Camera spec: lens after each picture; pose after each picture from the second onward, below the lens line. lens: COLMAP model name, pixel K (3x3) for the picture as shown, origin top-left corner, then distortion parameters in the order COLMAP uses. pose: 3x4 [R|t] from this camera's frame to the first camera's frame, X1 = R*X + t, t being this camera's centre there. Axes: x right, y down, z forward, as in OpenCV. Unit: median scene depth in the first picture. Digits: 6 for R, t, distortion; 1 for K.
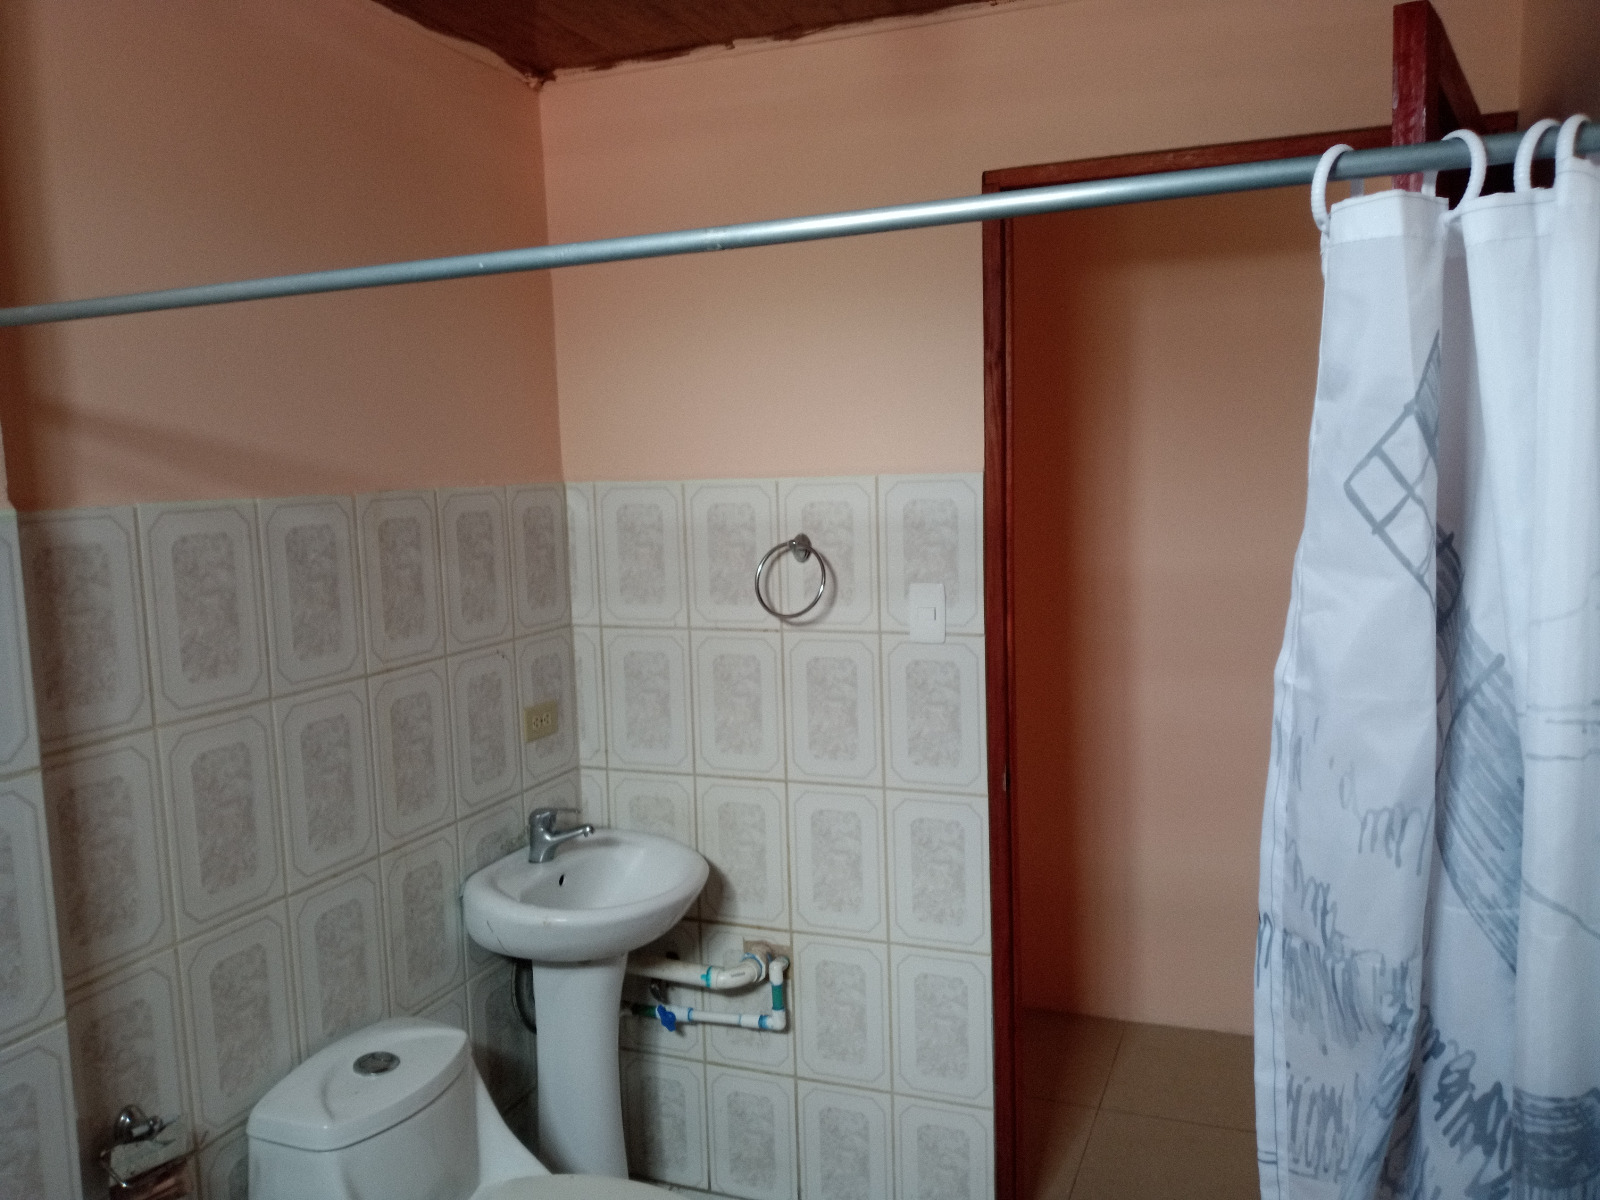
lens RADIAL K [[1229.6, 0, 800.0], [0, 1229.6, 600.0], [0, 0, 1]] dist [0.120110, -0.239140]
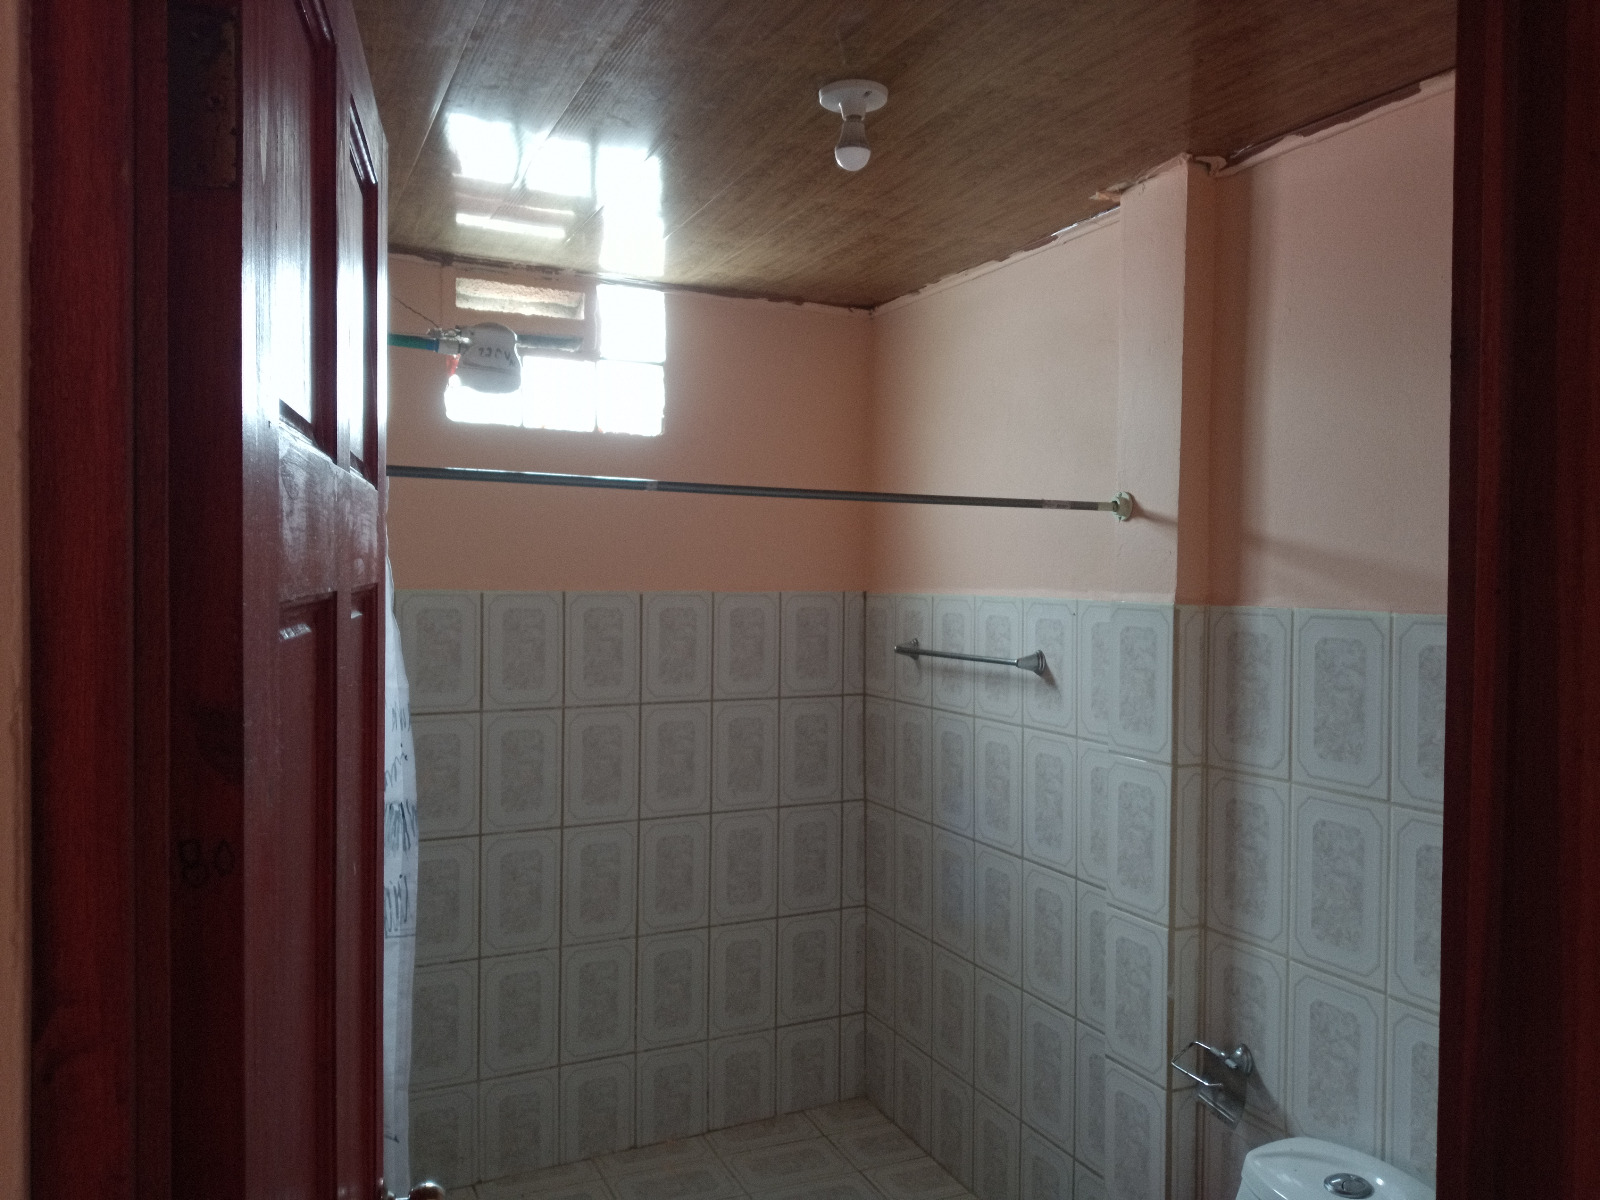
lens RADIAL K [[1237.5, 0, 815.1], [0, 1237.5, 600.7], [0, 0, 1]] dist [0.046318, -0.070411]
pose [[-0.676337, 0.040745, -0.735465, 0.736467], [-0.071551, 0.990113, 0.120650, -0.198864], [0.733109, 0.134223, -0.666735, 1.448461]]
